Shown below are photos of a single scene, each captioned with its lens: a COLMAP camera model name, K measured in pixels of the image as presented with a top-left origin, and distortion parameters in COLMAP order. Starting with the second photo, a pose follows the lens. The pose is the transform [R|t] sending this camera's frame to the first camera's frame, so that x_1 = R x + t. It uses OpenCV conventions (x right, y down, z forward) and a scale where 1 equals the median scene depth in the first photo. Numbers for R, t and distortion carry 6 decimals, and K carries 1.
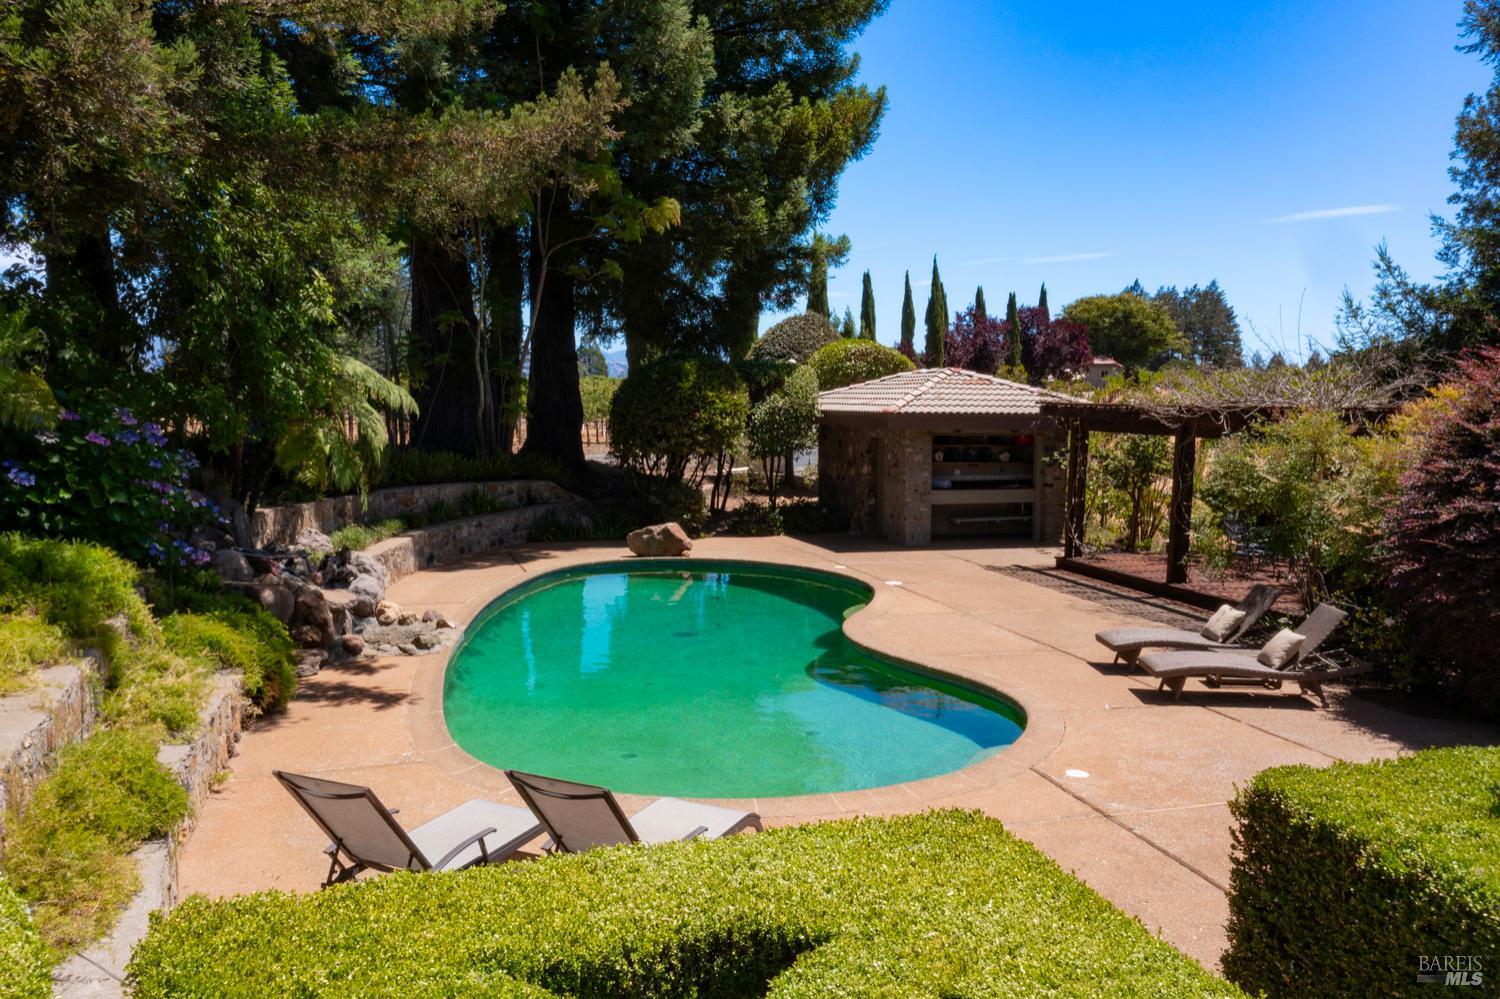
lens RADIAL K [[1153.7, 0, 755.9], [0, 1153.7, 504.5], [0, 0, 1]] dist [-0.031407, 0.003155]
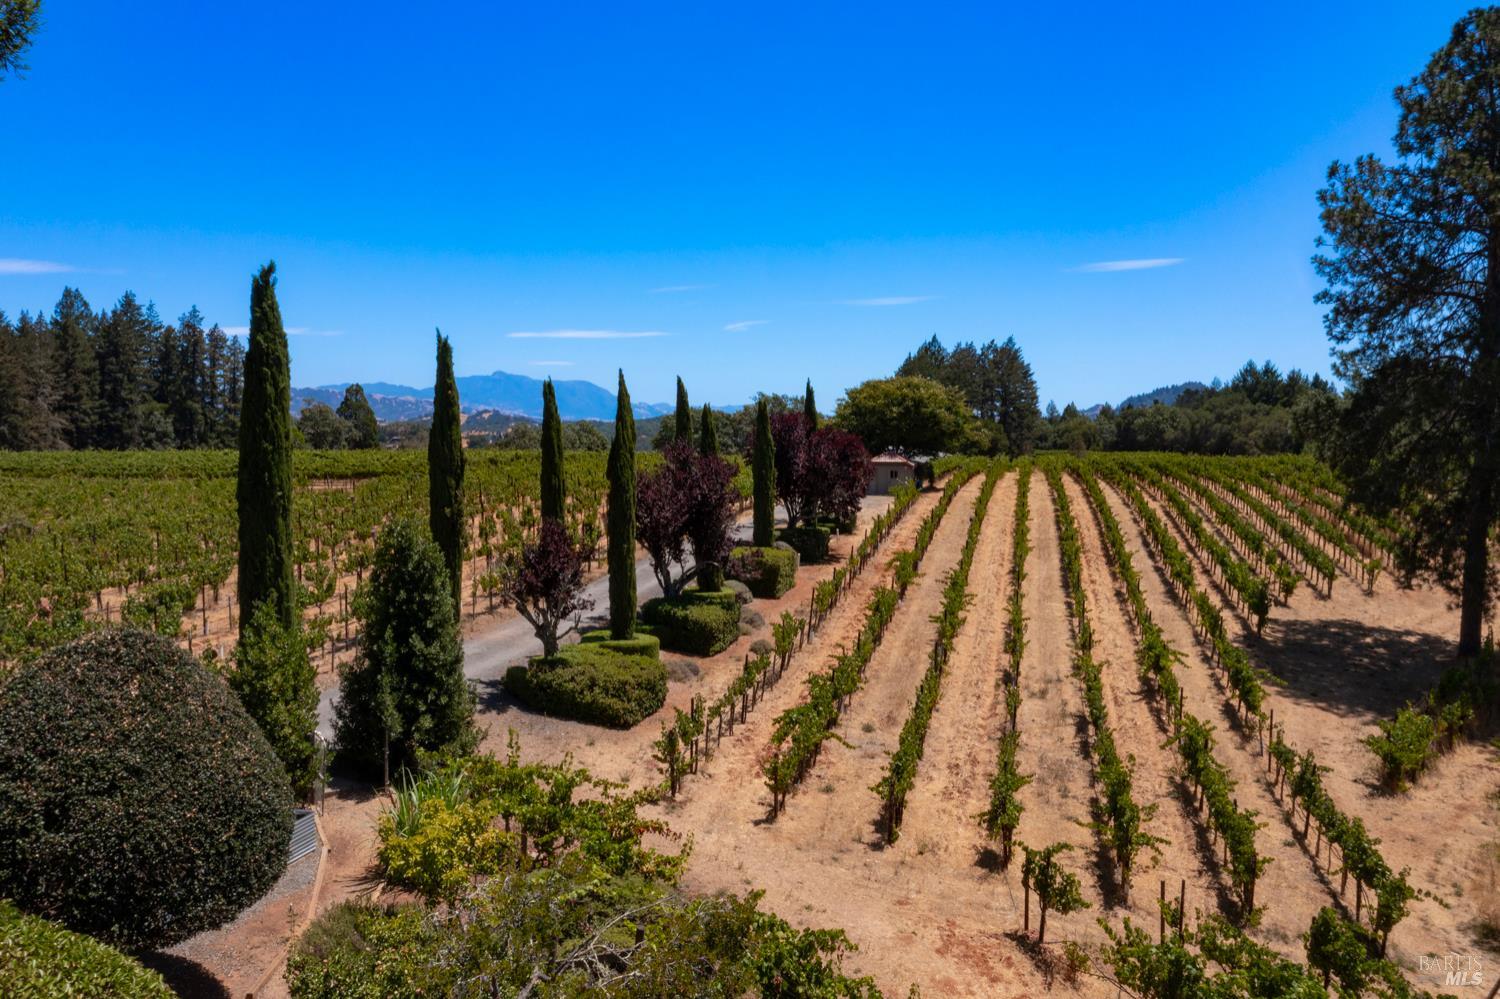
lens RADIAL K [[1153.7, 0, 747.7], [0, 1153.7, 491.9], [0, 0, 1]] dist [-0.031407, 0.003155]
pose [[0.988172, -0.005461, 0.153254, 0.067677], [0.012143, 0.999014, -0.042699, -0.064520], [-0.152870, 0.044055, 0.987264, 0.180583]]
